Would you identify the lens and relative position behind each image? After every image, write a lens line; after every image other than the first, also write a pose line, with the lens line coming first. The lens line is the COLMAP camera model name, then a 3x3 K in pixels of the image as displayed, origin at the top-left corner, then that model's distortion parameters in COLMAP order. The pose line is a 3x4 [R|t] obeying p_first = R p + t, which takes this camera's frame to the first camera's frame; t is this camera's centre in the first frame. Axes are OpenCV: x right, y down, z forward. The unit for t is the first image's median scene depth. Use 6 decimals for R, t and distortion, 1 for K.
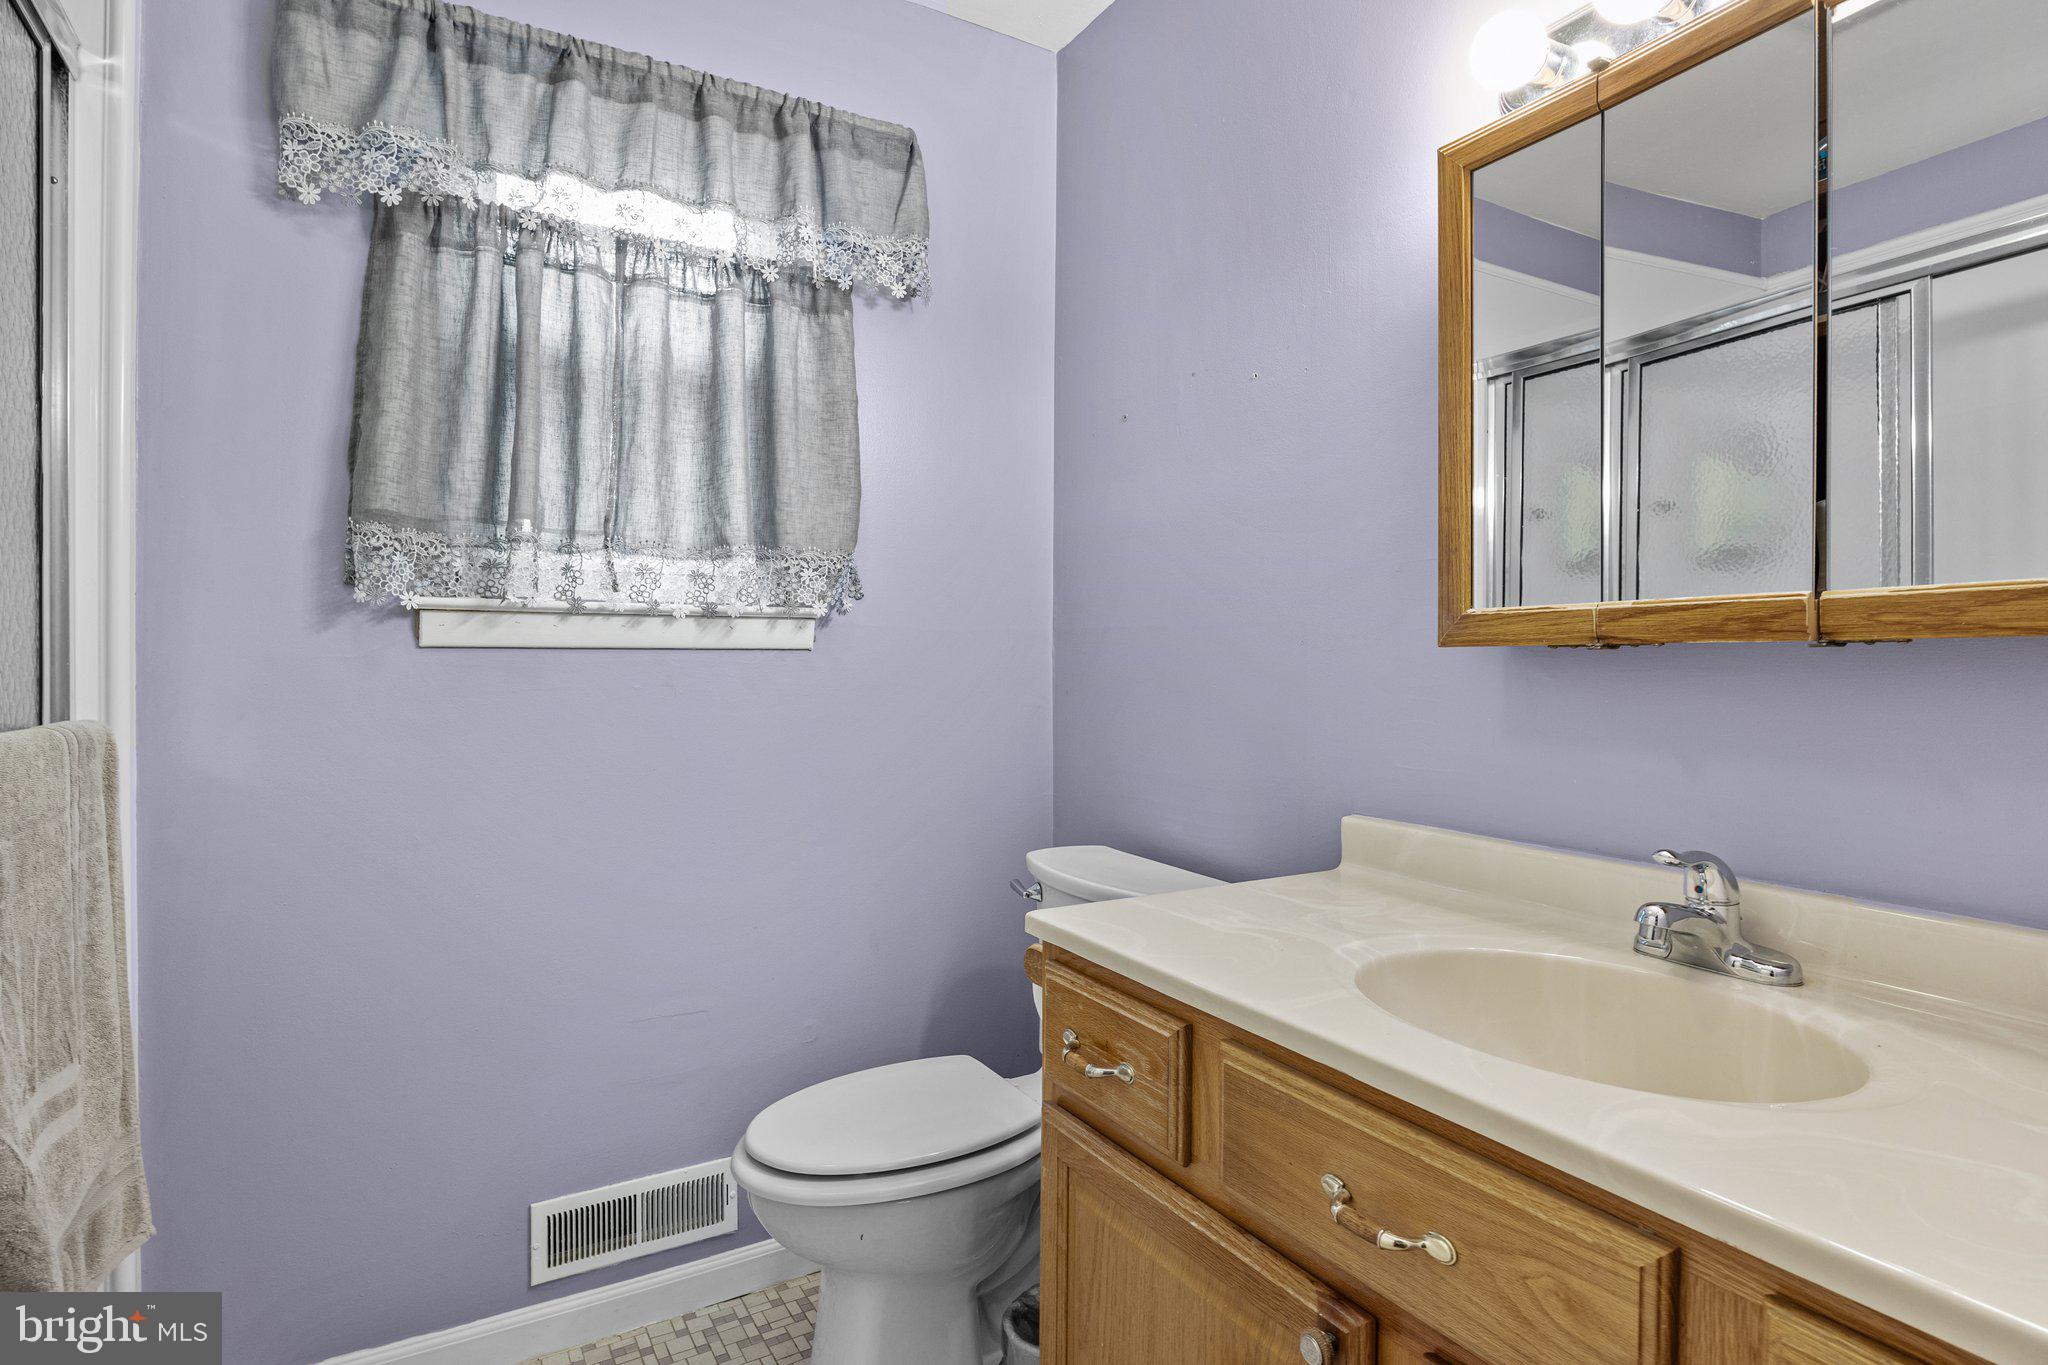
lens RADIAL K [[1045.0, 0, 1024.0], [0, 1045.0, 682.5], [0, 0, 1]] dist [-0.011898, 0.000773]
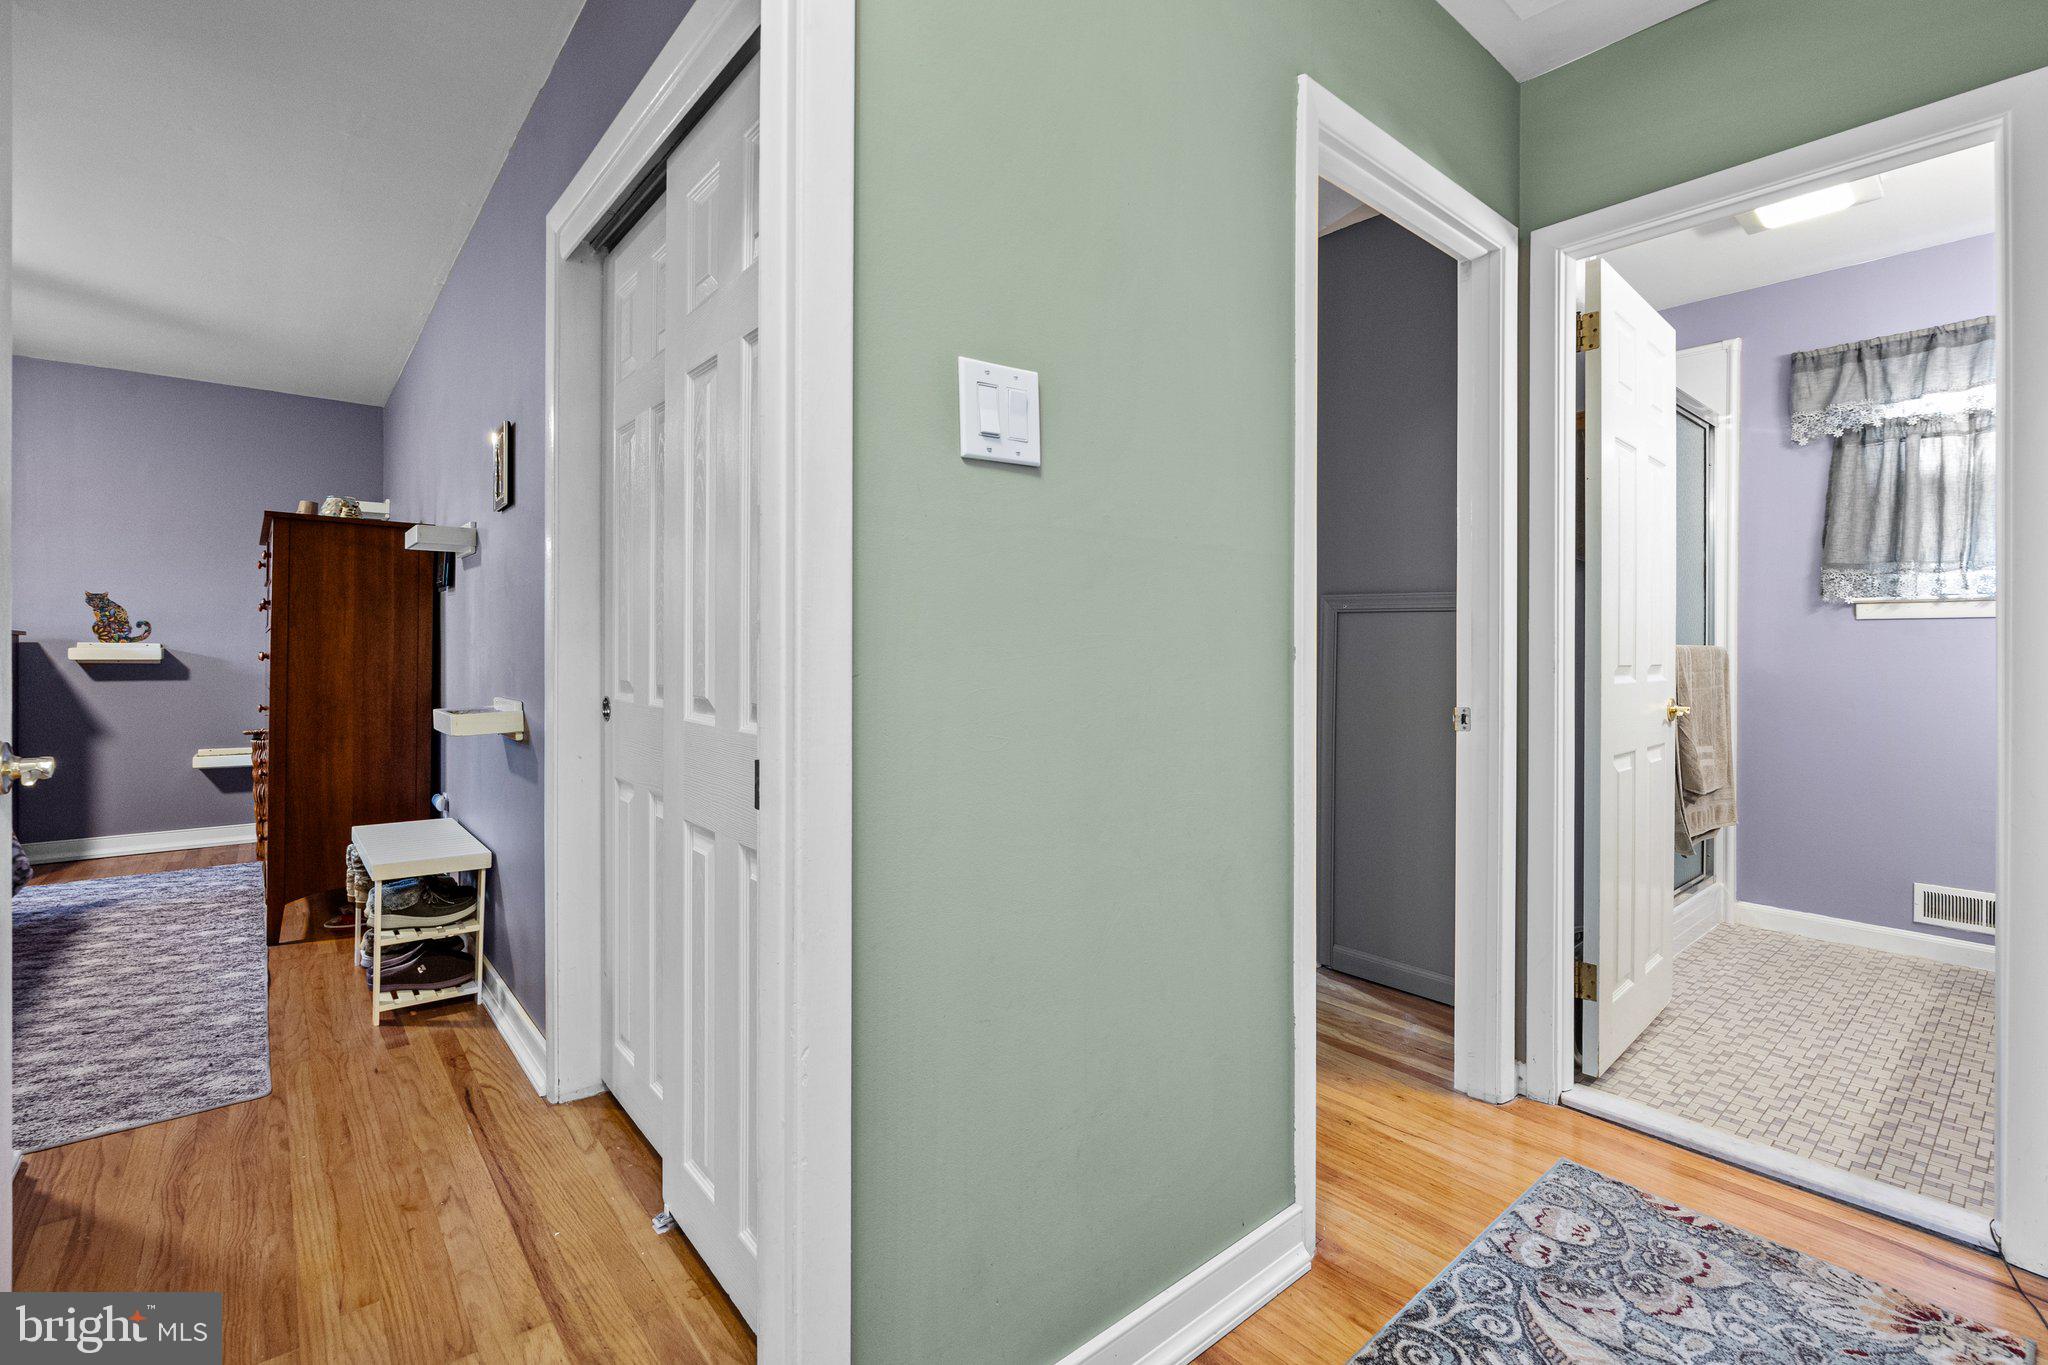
lens RADIAL K [[918.7, 0, 1027.4], [0, 918.7, 640.1], [0, 0, 1]] dist [-0.001965, -0.000258]
pose [[0.170618, -0.002777, -0.985333, 1.102621], [-0.012391, 0.999911, -0.004964, 0.043912], [0.985259, 0.013056, 0.170569, -1.148243]]
